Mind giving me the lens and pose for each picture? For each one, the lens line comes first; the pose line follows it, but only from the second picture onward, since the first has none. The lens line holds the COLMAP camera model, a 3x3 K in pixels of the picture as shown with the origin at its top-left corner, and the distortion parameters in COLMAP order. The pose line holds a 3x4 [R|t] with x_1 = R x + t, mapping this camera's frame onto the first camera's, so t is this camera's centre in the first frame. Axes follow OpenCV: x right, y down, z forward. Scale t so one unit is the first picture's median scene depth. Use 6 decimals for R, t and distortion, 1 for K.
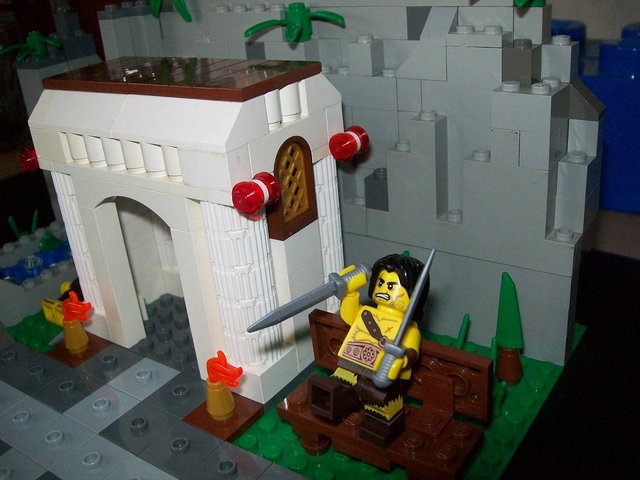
lens RADIAL K [[676.3, 0, 320.1], [0, 676.3, 238.6], [0, 0, 1]] dist [-0.073004, 0.000000]
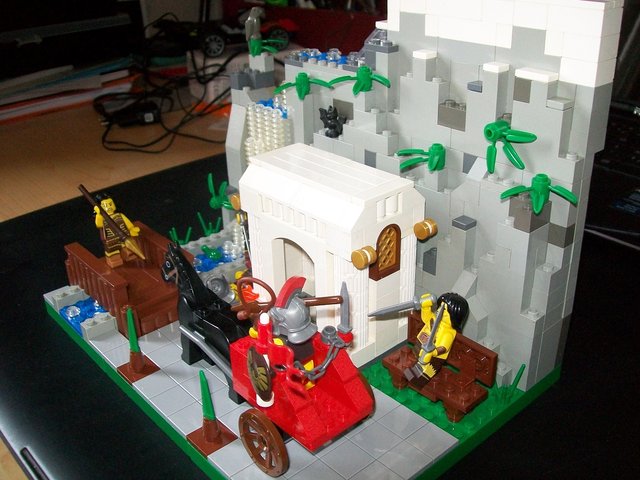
lens RADIAL K [[676.3, 0, 319.8], [0, 676.3, 240.5], [0, 0, 1]] dist [-0.073004, 0.000000]
pose [[0.971672, 0.160594, -0.173384, 0.086105], [-0.154340, 0.986799, 0.049060, -0.159397], [0.178974, -0.020910, 0.983632, -0.710149]]
